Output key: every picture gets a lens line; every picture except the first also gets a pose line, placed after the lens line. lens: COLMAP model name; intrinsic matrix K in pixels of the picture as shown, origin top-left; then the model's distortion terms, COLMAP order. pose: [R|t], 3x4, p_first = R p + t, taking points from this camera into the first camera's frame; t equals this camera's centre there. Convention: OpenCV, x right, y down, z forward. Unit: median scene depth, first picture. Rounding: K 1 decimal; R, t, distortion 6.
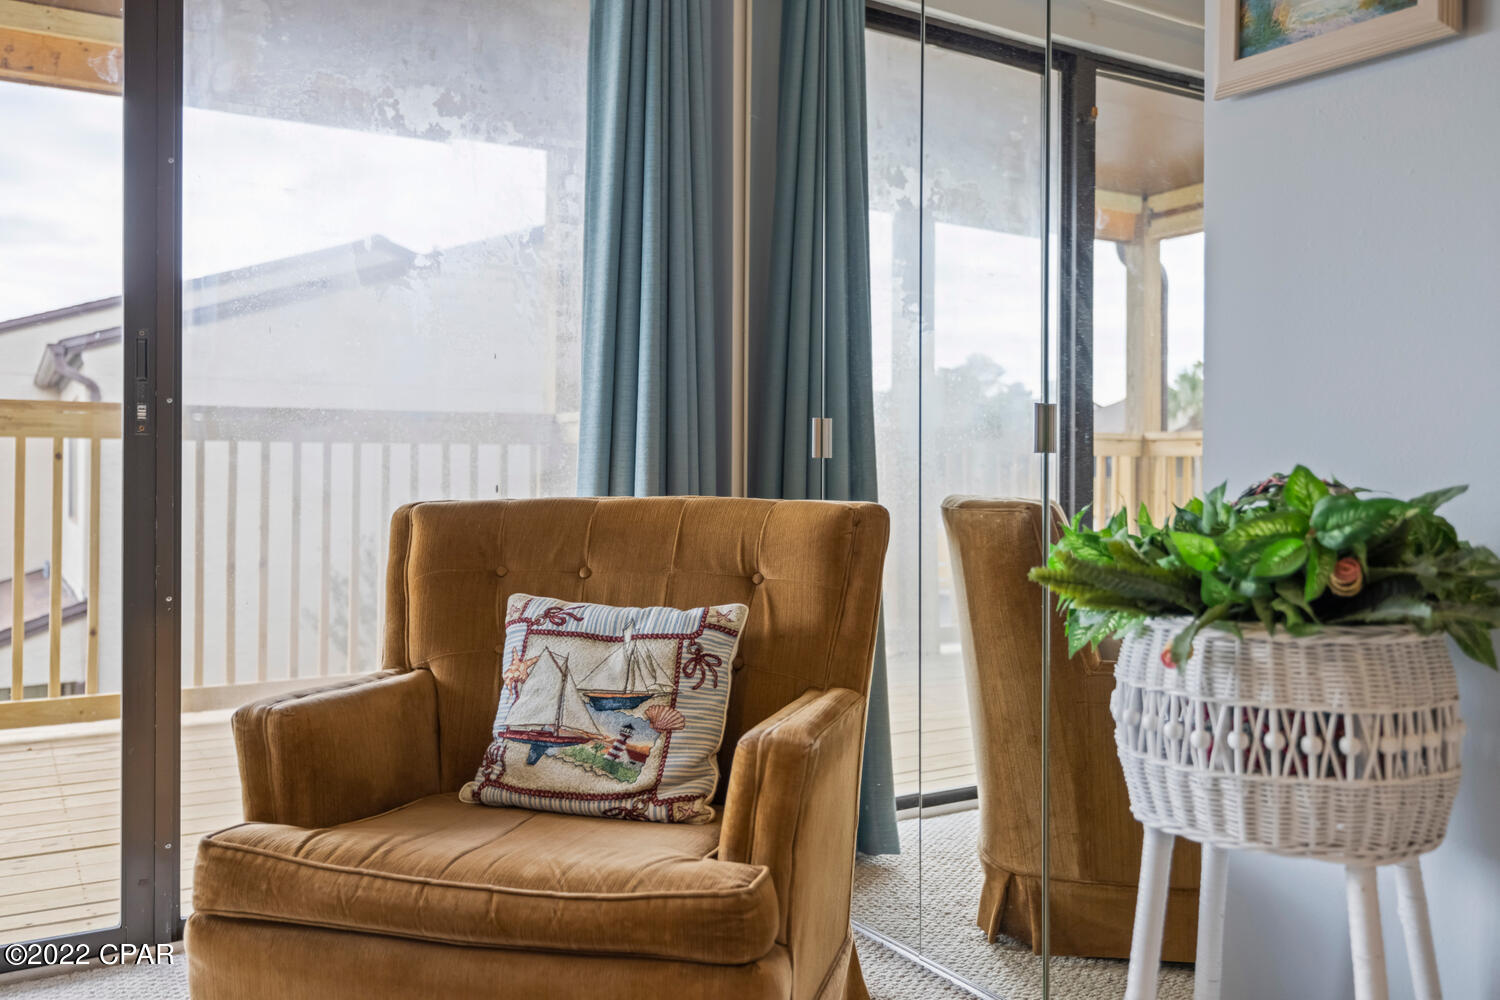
lens RADIAL K [[1237.7, 0, 751.7], [0, 1237.7, 493.1], [0, 0, 1]] dist [-0.009778, -0.004324]
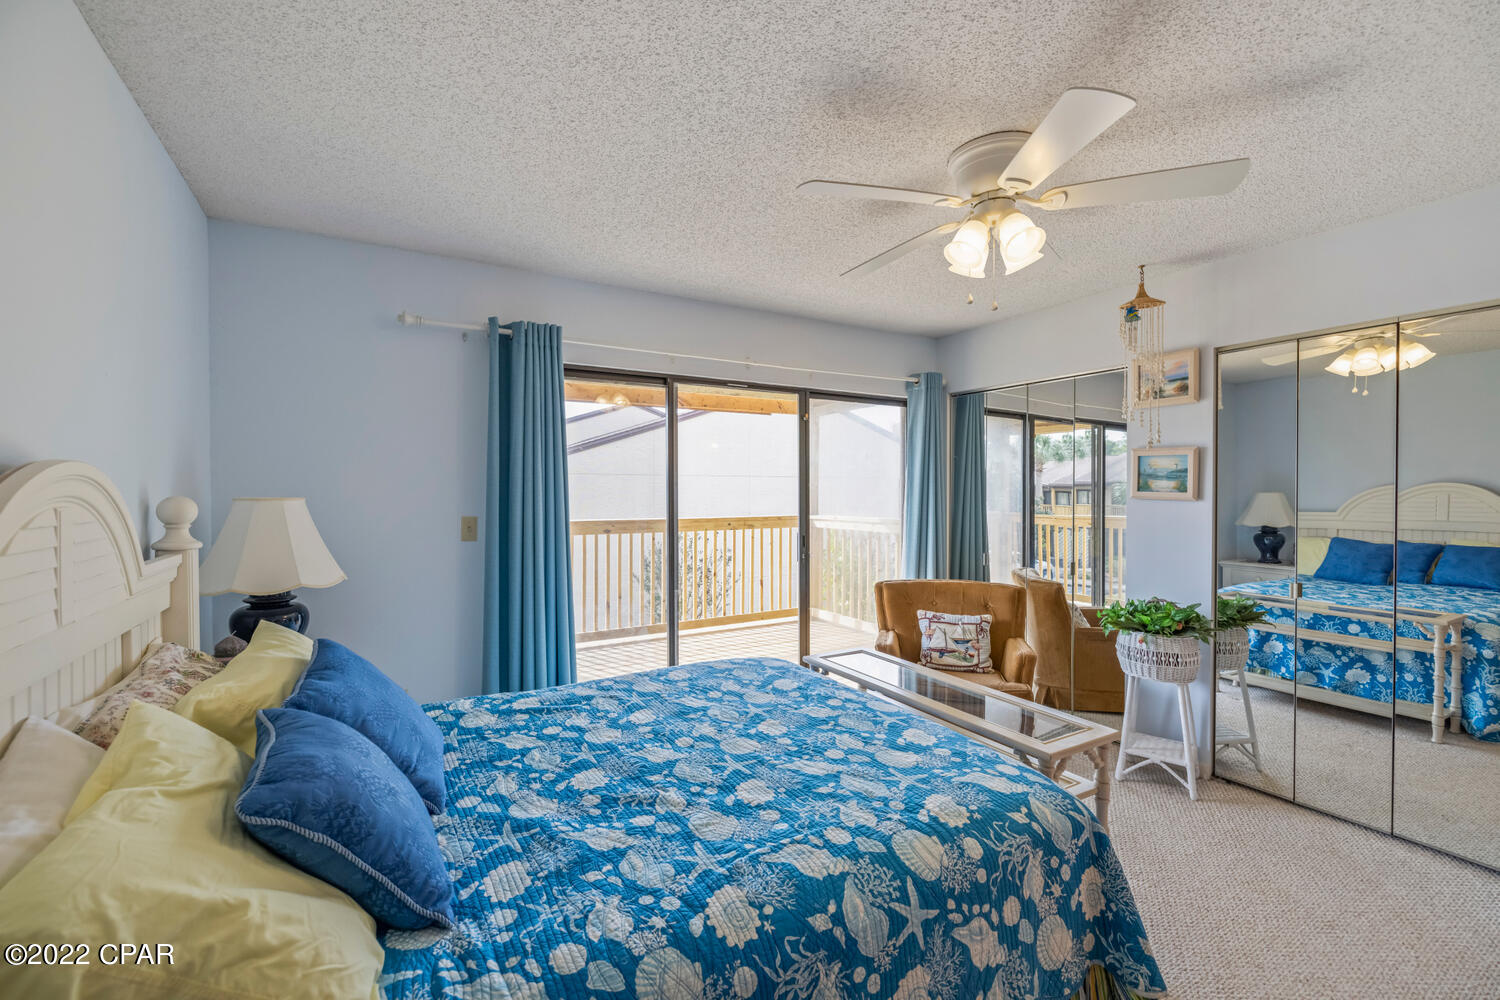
lens RADIAL K [[624.8, 0, 747.7], [0, 624.8, 504.5], [0, 0, 1]] dist [-0.001859, -0.000089]
pose [[0.999977, -0.000274, -0.006832, -0.772693], [0.000341, 0.999952, 0.009741, -0.279086], [0.006829, -0.009743, 0.999929, -0.949096]]
